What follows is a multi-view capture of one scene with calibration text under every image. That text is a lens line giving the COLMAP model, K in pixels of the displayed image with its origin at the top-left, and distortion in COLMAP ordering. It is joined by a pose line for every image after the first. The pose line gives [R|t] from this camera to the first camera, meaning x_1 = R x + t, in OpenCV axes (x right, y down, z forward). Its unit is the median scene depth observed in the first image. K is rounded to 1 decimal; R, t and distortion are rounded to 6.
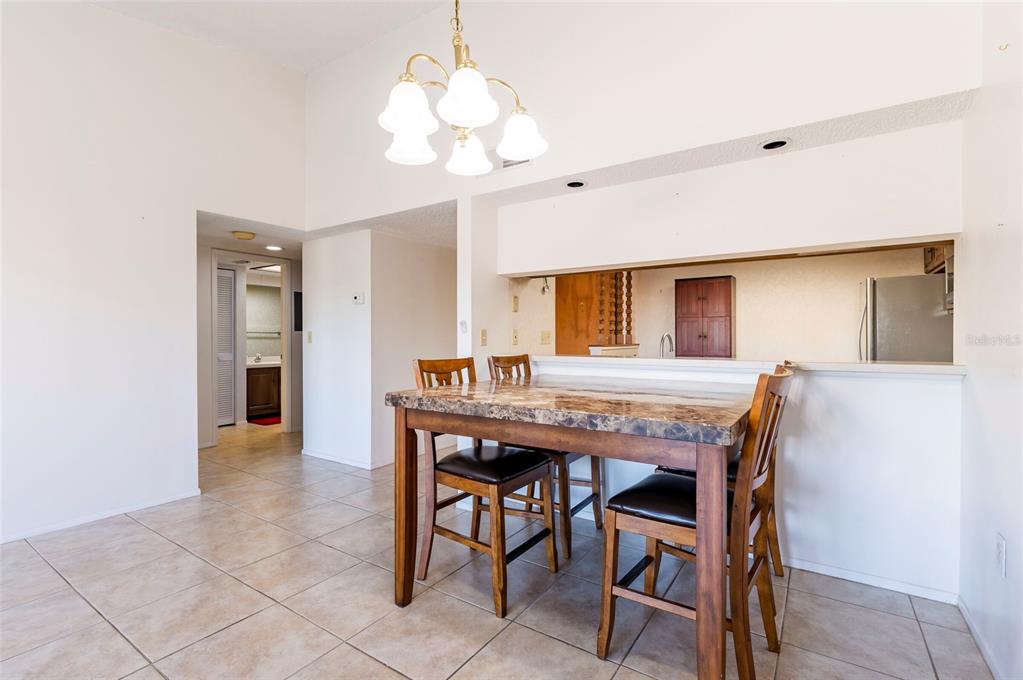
lens RADIAL K [[462.5, 0, 502.8], [0, 462.5, 338.6], [0, 0, 1]] dist [-0.017766, 0.000439]
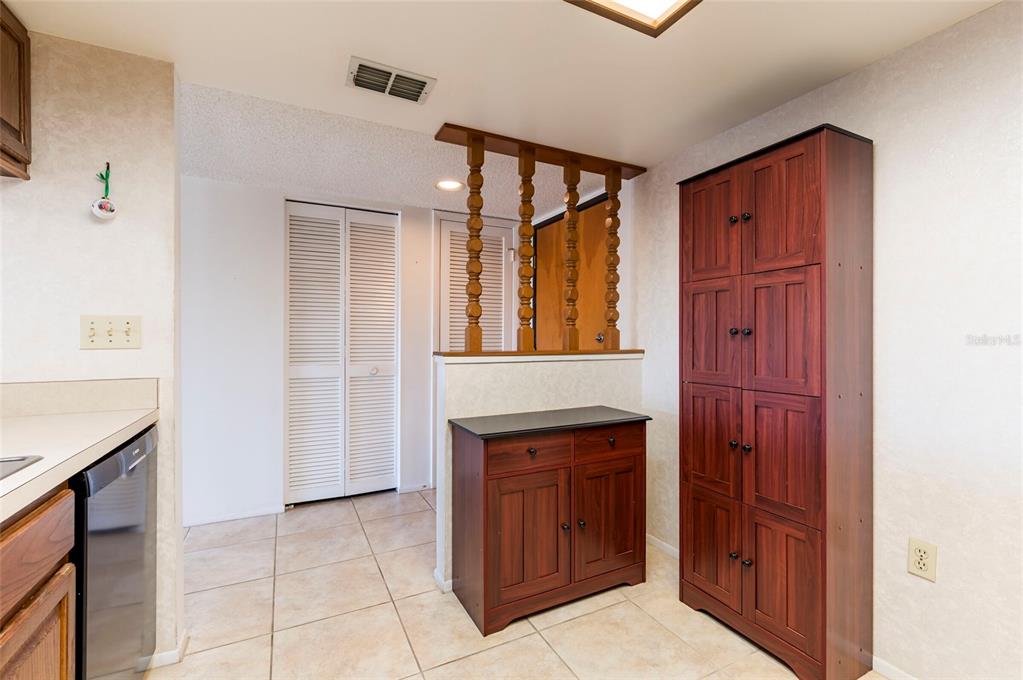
lens RADIAL K [[446.1, 0, 512.3], [0, 446.1, 337.5], [0, 0, 1]] dist [-0.003060, 0.000936]
pose [[0.884841, 0.001959, -0.465889, 0.411041], [-0.007209, 0.999929, -0.009487, 0.004545], [0.465837, 0.011753, 0.884793, 0.596090]]
